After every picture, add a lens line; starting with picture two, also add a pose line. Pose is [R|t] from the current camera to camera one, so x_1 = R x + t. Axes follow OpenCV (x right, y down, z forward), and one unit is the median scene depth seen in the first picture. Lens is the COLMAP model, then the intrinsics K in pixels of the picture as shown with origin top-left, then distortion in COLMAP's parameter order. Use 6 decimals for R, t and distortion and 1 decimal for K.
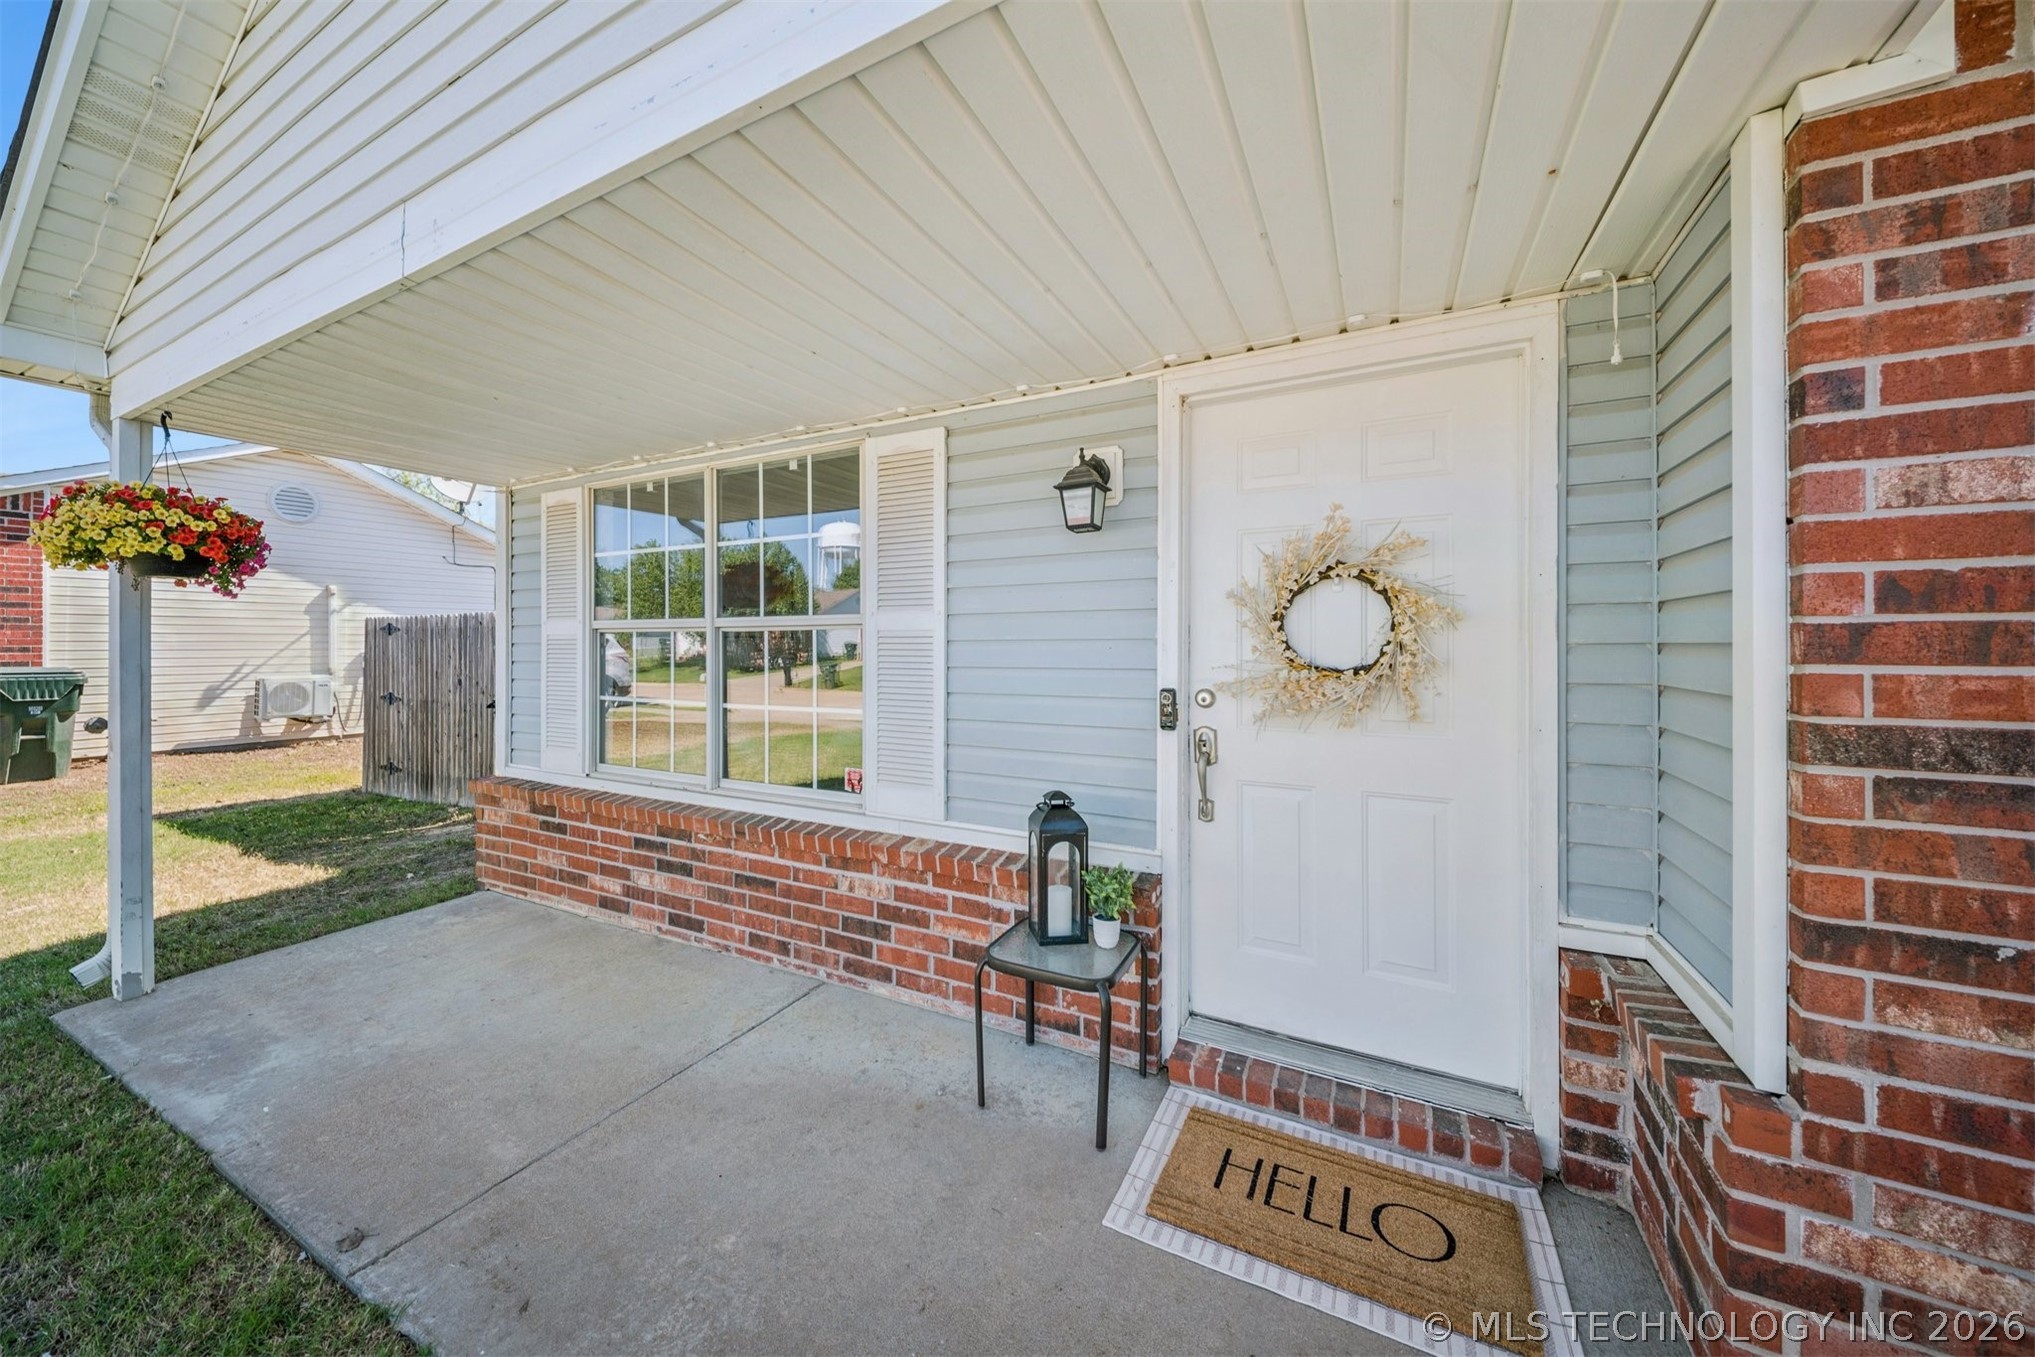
lens RADIAL K [[711.6, 0, 989.7], [0, 711.6, 640.0], [0, 0, 1]] dist [0.005415, -0.003017]
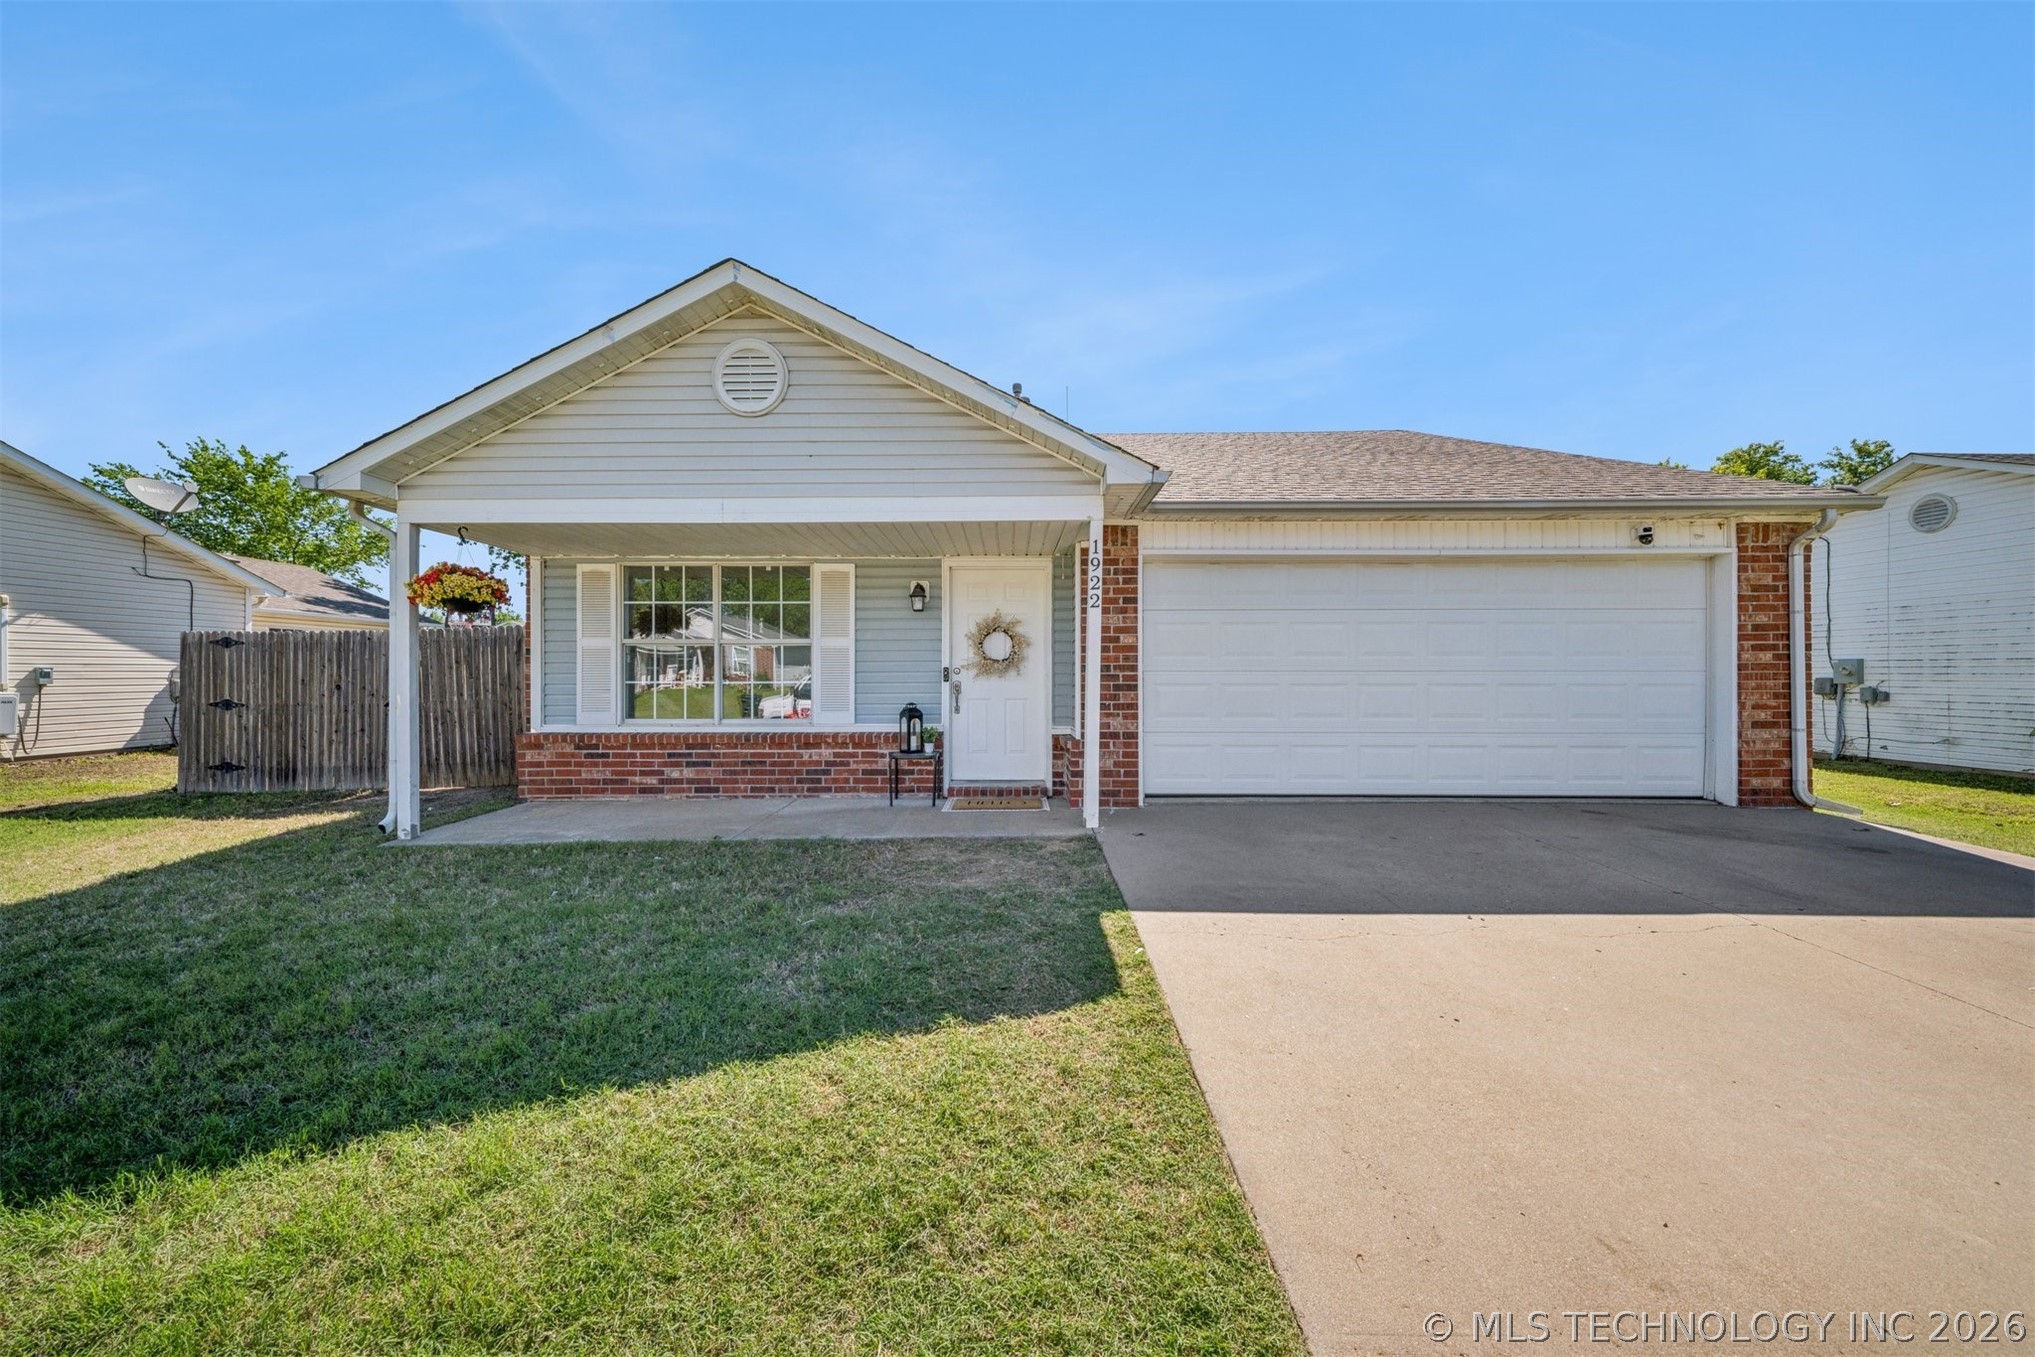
lens RADIAL K [[711.6, 0, 1014.0], [0, 711.6, 674.1], [0, 0, 1]] dist [0.005415, -0.003017]
pose [[0.875206, 0.000970, 0.483750, -0.766090], [-0.001993, 0.999997, 0.001601, 0.076562], [-0.483746, -0.002366, 0.875205, -1.409992]]
